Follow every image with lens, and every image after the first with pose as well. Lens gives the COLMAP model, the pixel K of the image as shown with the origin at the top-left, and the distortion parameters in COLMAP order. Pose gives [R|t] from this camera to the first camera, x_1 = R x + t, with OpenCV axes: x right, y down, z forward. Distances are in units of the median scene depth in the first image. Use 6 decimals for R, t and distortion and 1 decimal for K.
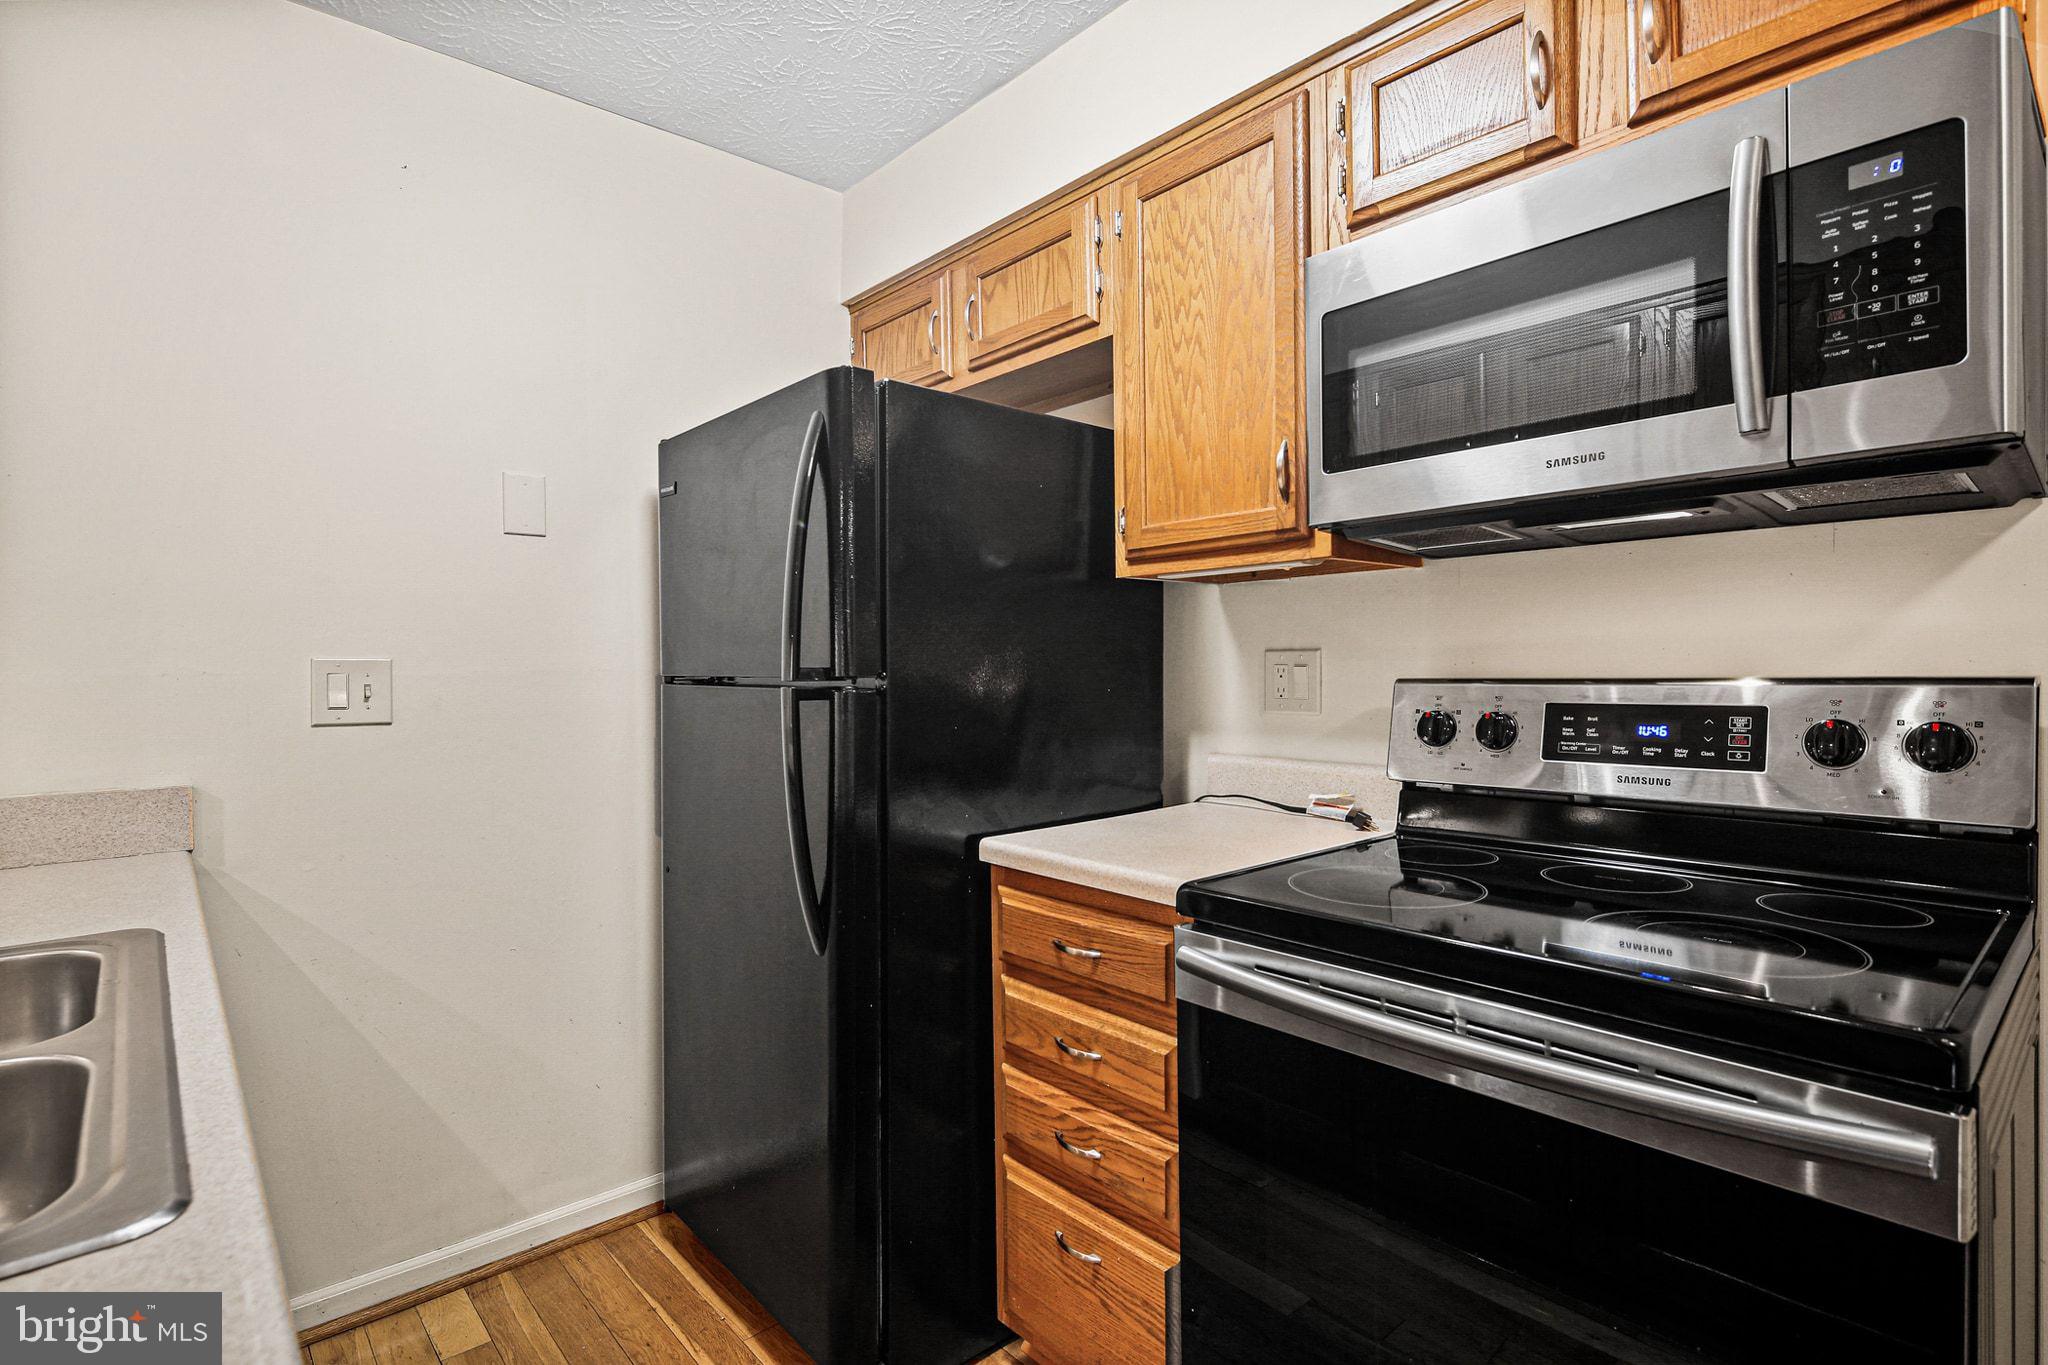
lens RADIAL K [[990.7, 0, 1022.7], [0, 990.7, 674.5], [0, 0, 1]] dist [0.000866, -0.001407]
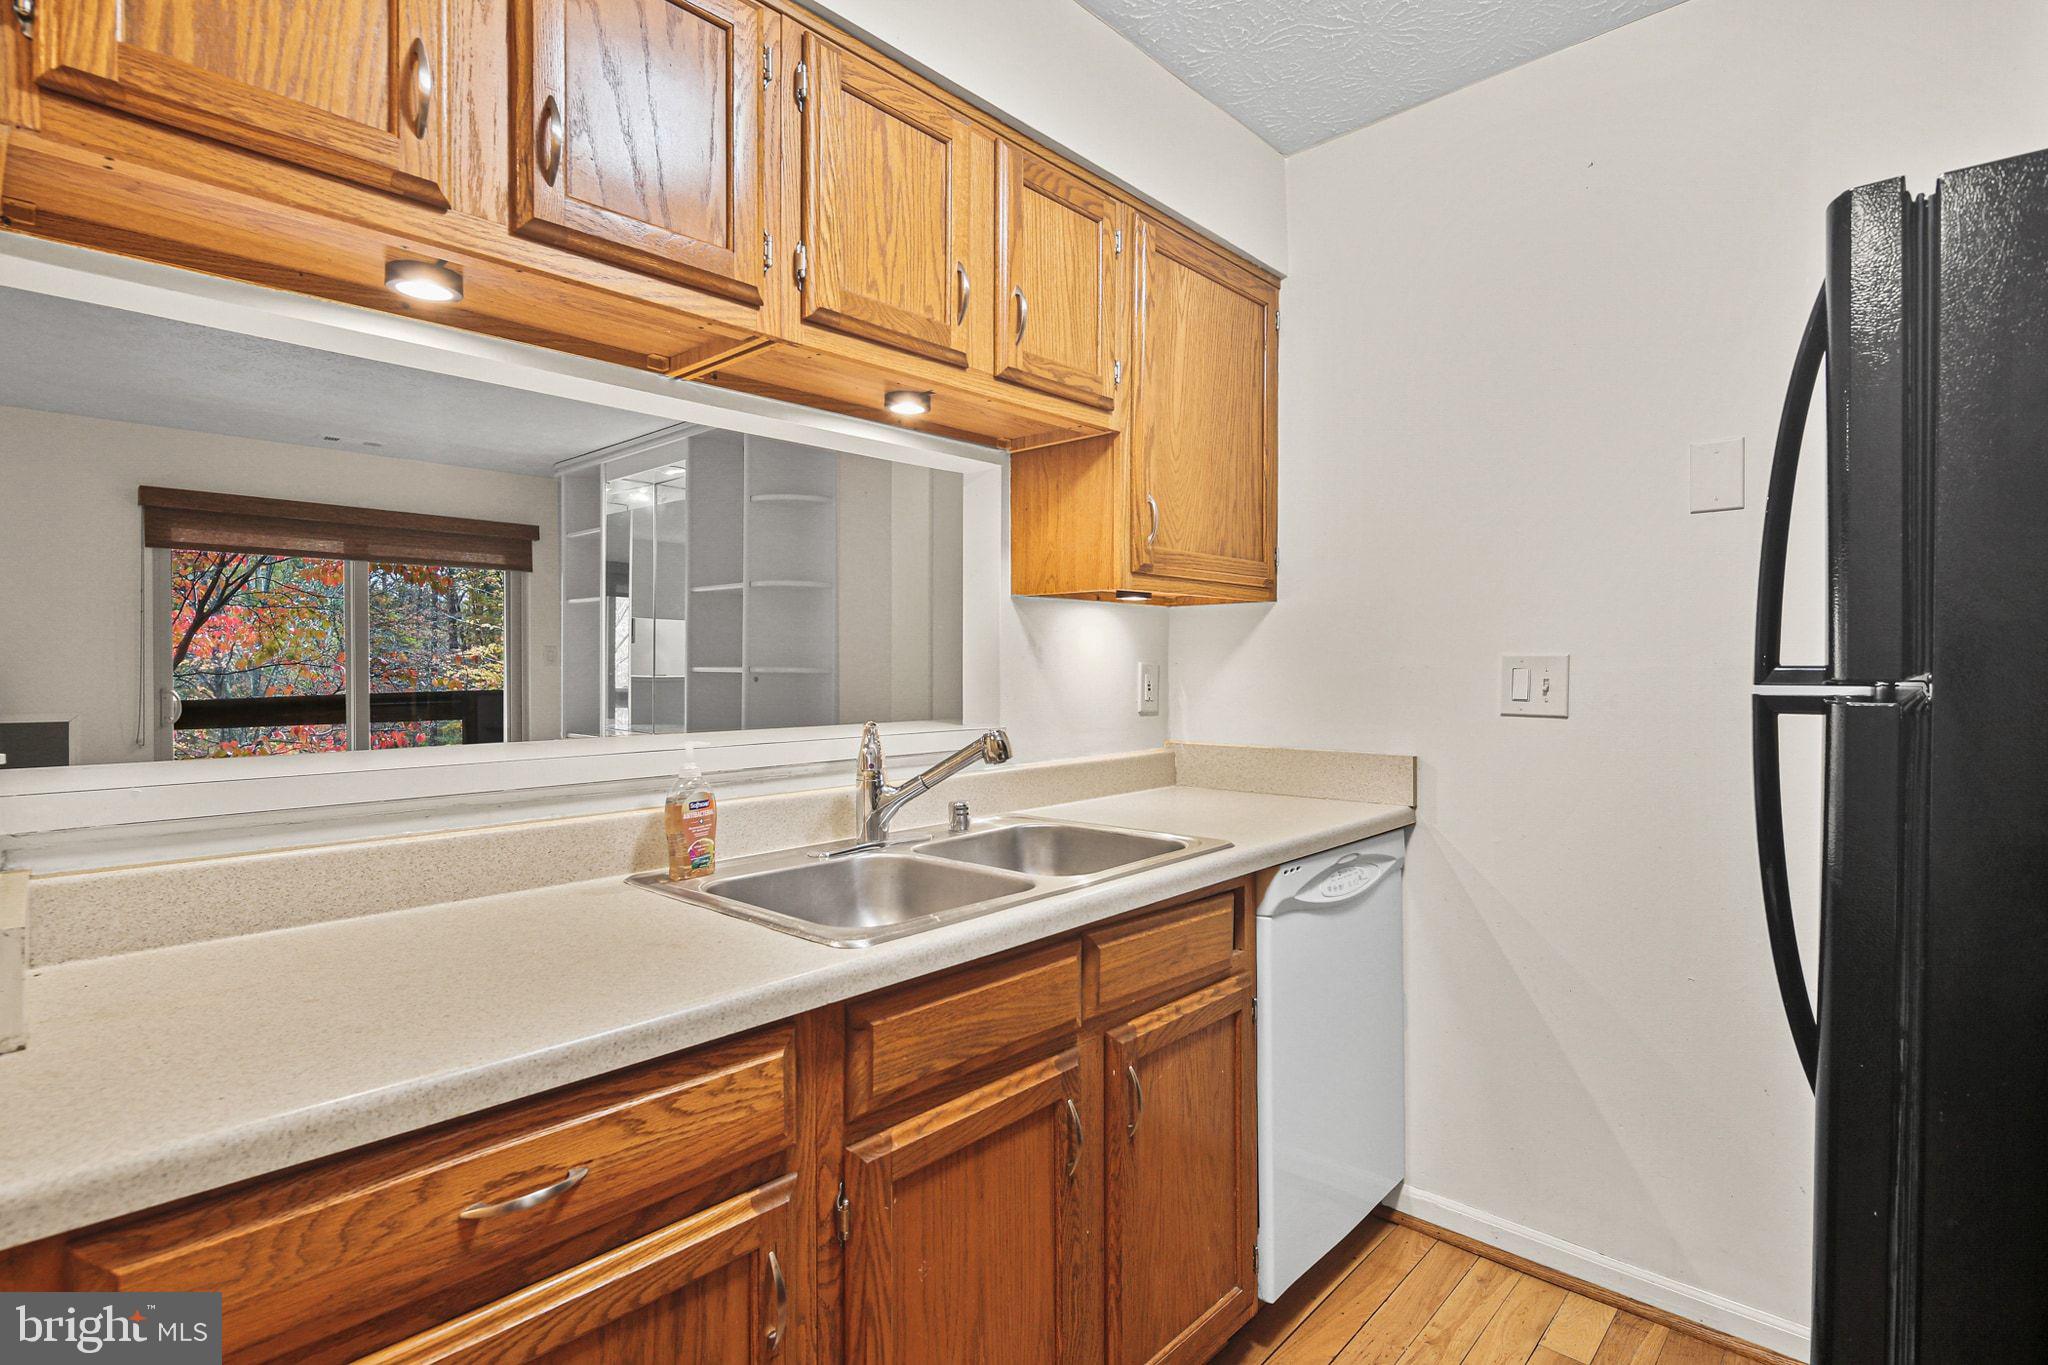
lens RADIAL K [[998.2, 0, 1024.0], [0, 998.2, 682.5], [0, 0, 1]] dist [-0.001037, -0.000770]
pose [[0.095151, 0.022873, -0.995200, 0.421148], [-0.007576, 0.999724, 0.022253, -0.006599], [0.995434, 0.005423, 0.095298, 0.424617]]
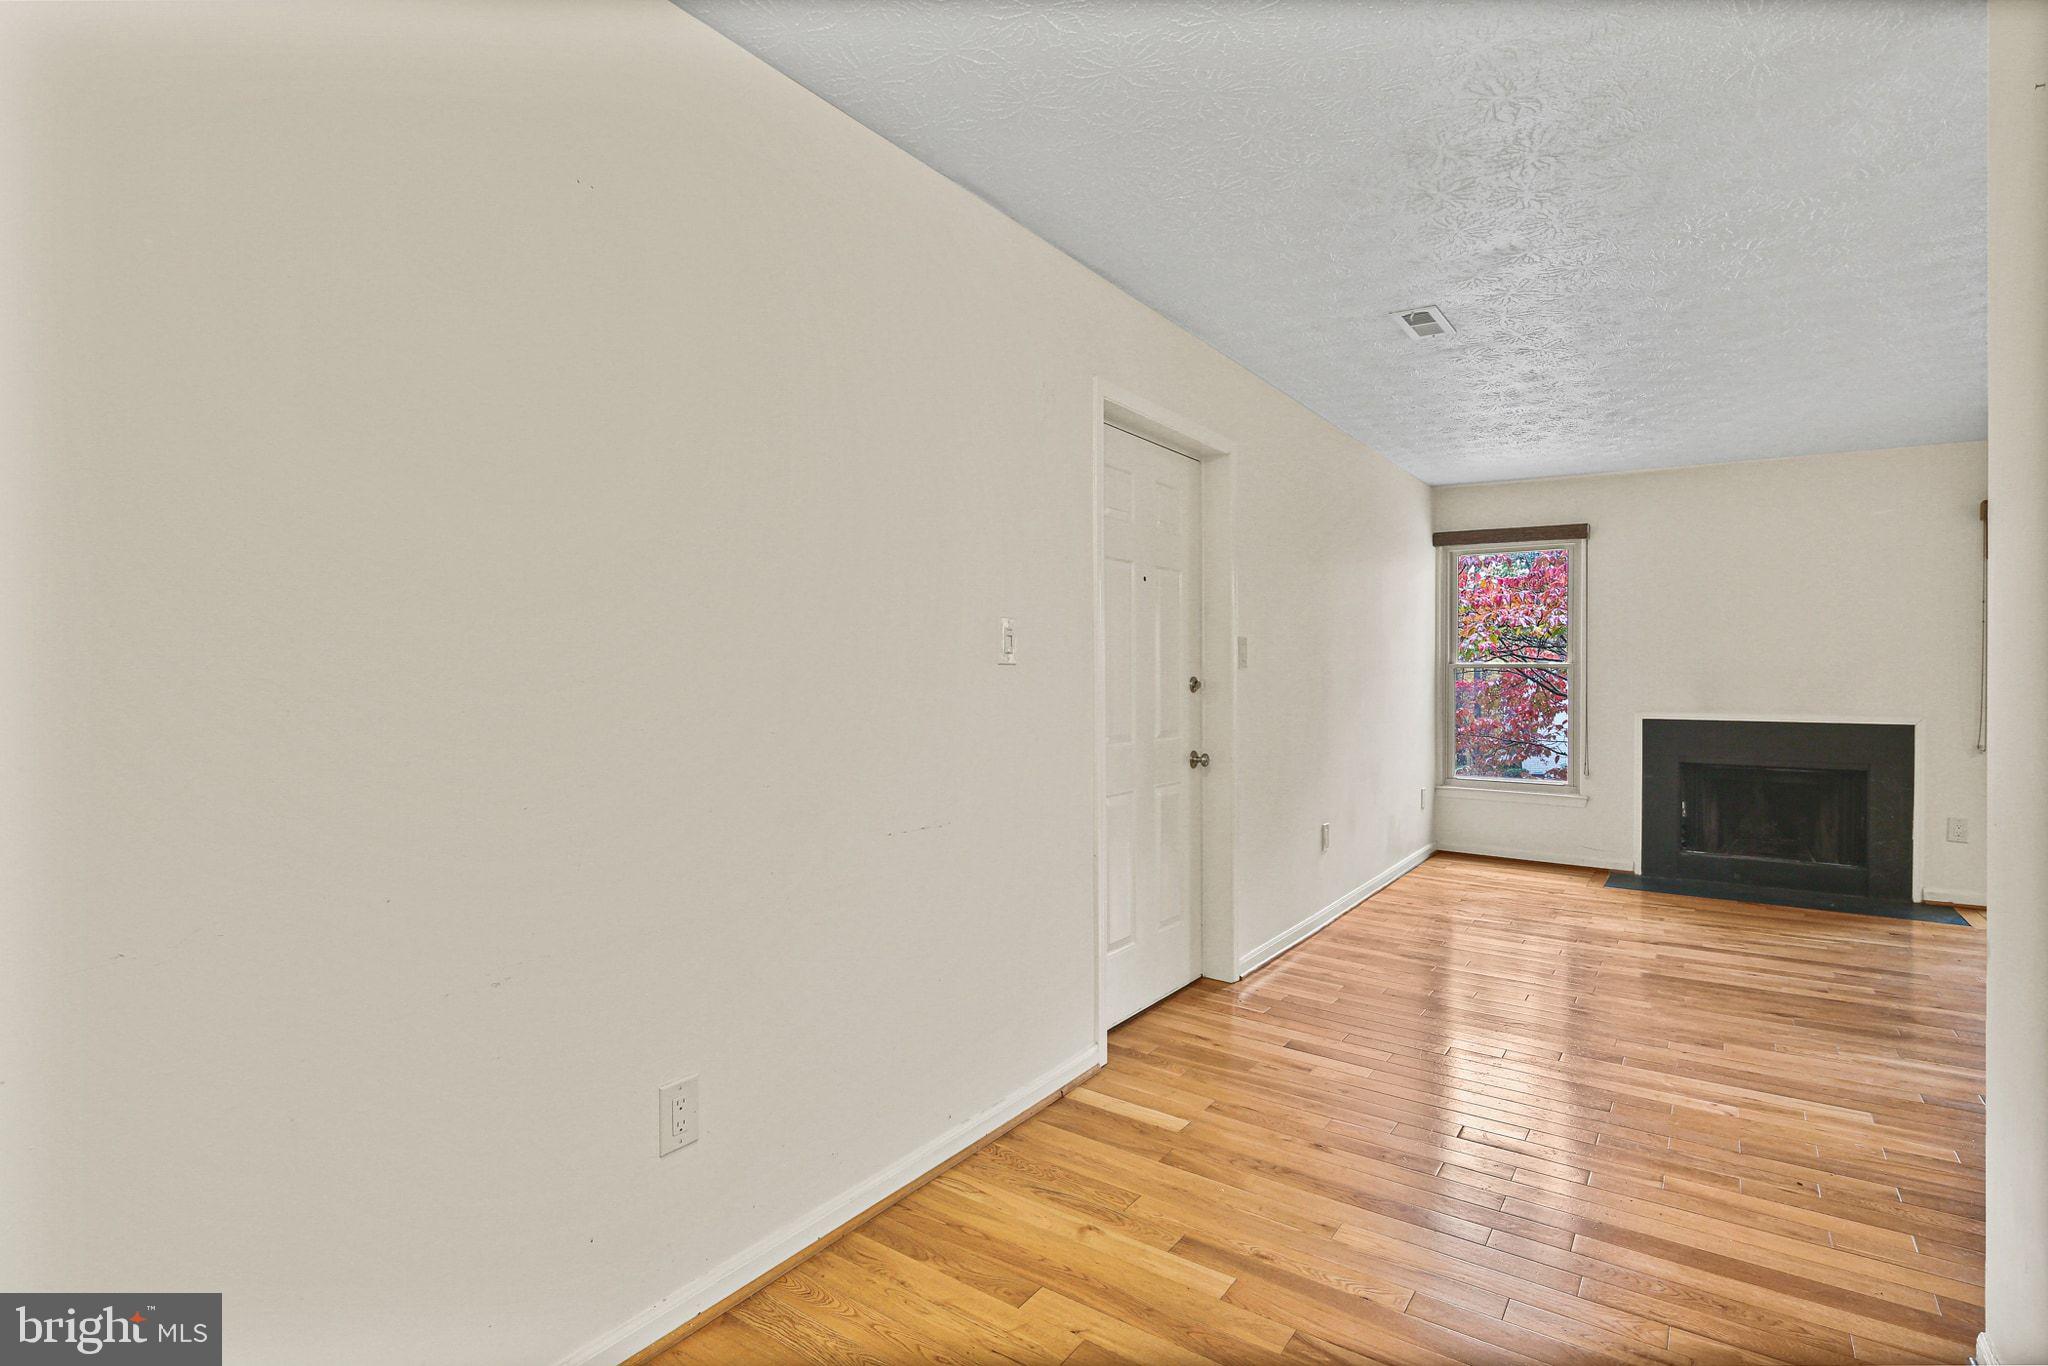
lens RADIAL K [[994.3, 0, 1024.0], [0, 994.3, 683.0], [0, 0, 1]] dist [0.001987, -0.001679]
pose [[-0.973227, 0.013790, -0.229433, 0.837137], [0.011502, 0.999870, 0.011308, -0.011288], [0.229559, 0.008366, -0.973259, 0.390692]]
